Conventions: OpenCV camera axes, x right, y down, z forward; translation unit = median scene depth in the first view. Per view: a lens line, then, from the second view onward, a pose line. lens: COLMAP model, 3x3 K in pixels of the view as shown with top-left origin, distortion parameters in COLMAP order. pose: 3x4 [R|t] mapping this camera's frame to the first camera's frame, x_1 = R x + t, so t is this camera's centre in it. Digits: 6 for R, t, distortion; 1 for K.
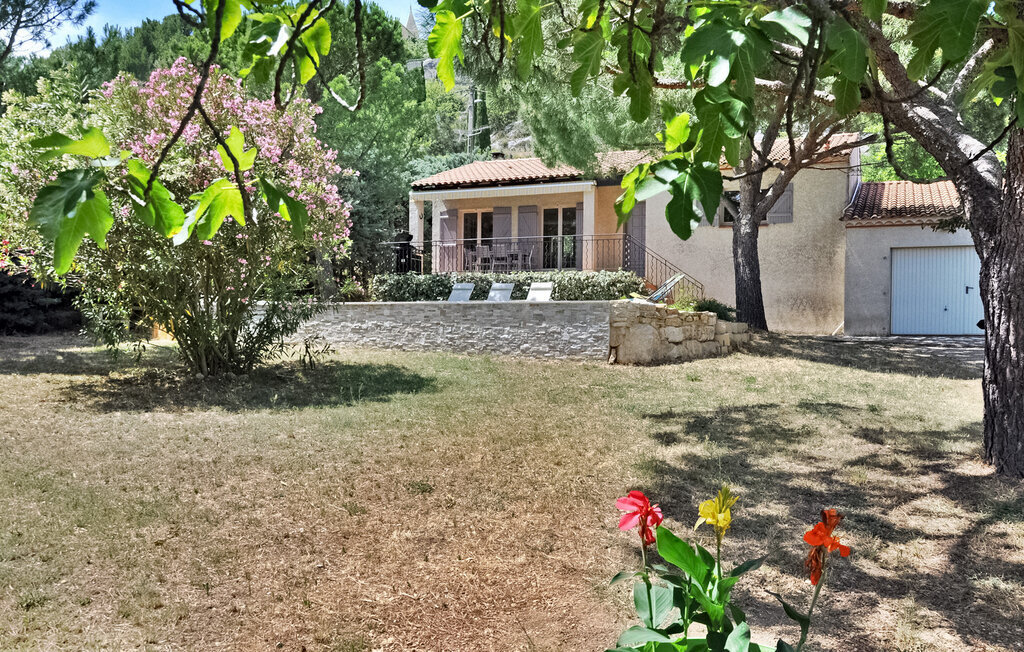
lens RADIAL K [[837.8, 0, 512.0], [0, 837.8, 326.0], [0, 0, 1]] dist [-0.029256, 0.008271]
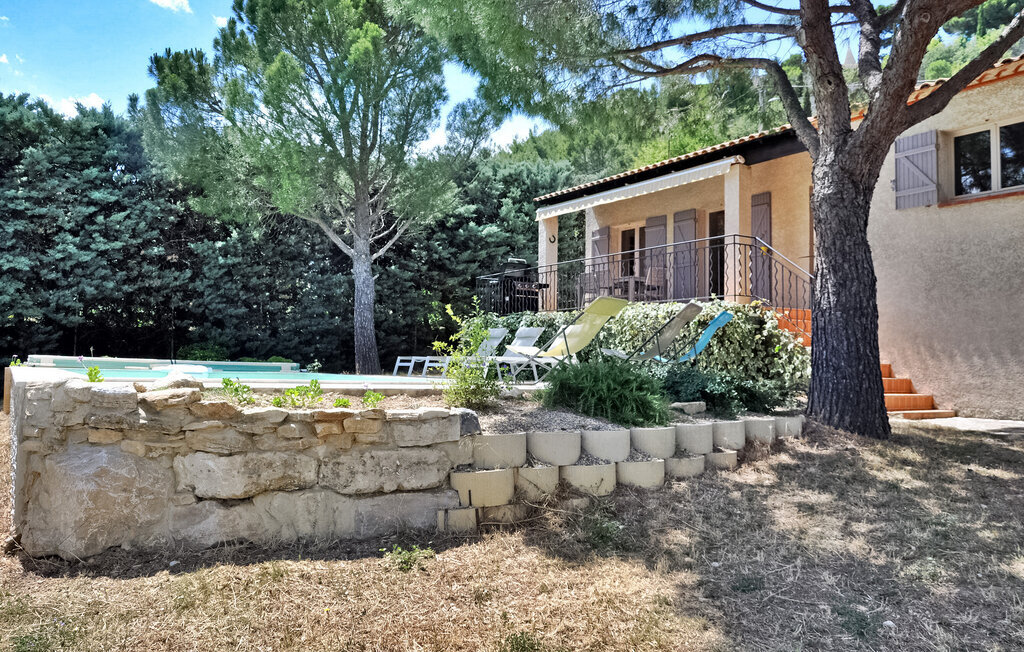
lens RADIAL K [[783.0, 0, 489.2], [0, 783.0, 307.4], [0, 0, 1]] dist [0.008855, 0.004305]
pose [[0.831939, -0.041031, -0.553348, 0.256392], [0.002395, 0.997518, -0.070365, -0.020874], [0.554862, 0.057214, 0.829973, 0.411265]]
